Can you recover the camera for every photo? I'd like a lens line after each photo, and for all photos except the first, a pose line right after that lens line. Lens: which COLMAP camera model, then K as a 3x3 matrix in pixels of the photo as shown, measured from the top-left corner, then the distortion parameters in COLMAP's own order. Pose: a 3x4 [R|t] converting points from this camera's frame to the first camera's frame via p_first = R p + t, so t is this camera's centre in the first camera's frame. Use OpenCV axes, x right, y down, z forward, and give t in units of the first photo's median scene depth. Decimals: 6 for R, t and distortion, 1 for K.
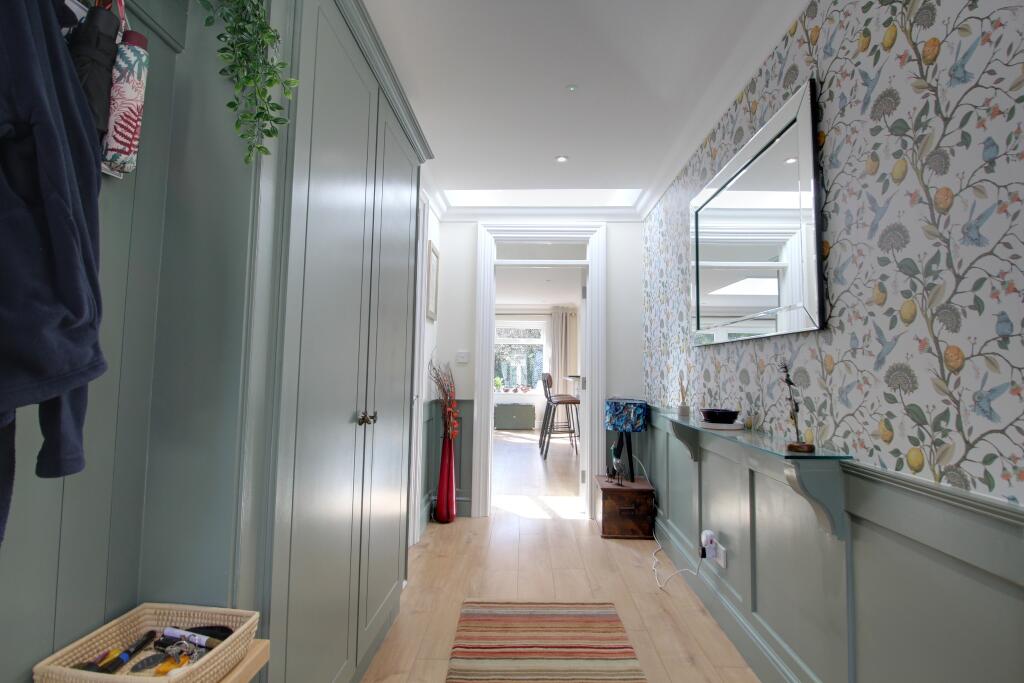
lens RADIAL K [[517.8, 0, 512.0], [0, 517.8, 341.5], [0, 0, 1]] dist [0.003965, -0.016248]
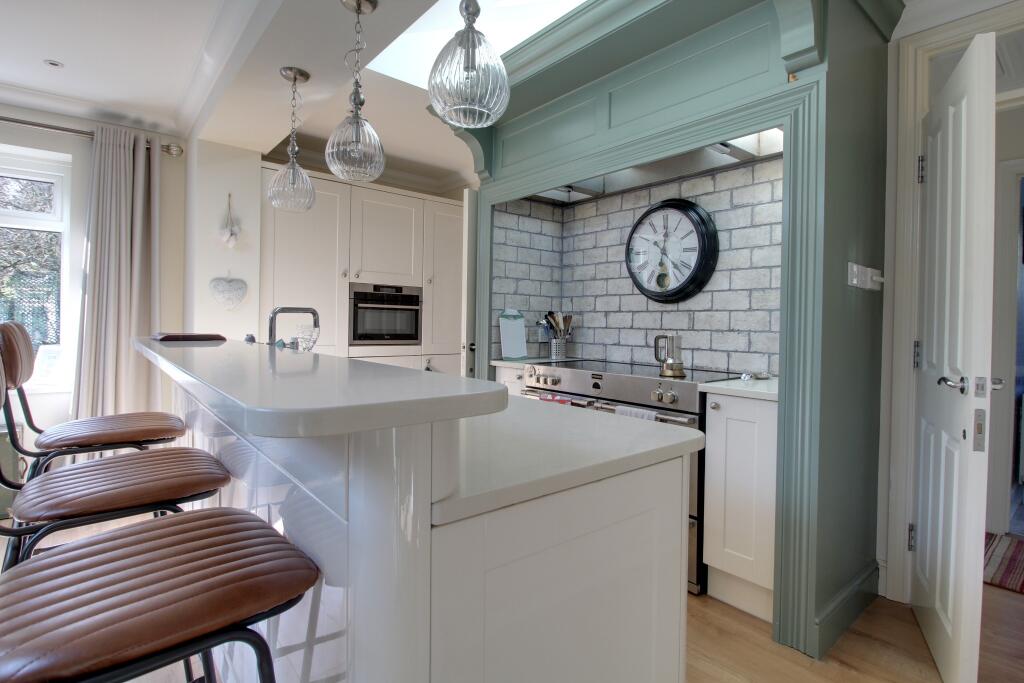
lens RADIAL K [[517.8, 0, 512.0], [0, 517.8, 341.5], [0, 0, 1]] dist [0.003965, -0.016248]
pose [[0.759118, -0.016577, 0.650742, 0.064729], [-0.039128, 0.996706, 0.071034, 0.037895], [-0.649776, -0.079385, 0.755969, 0.599211]]
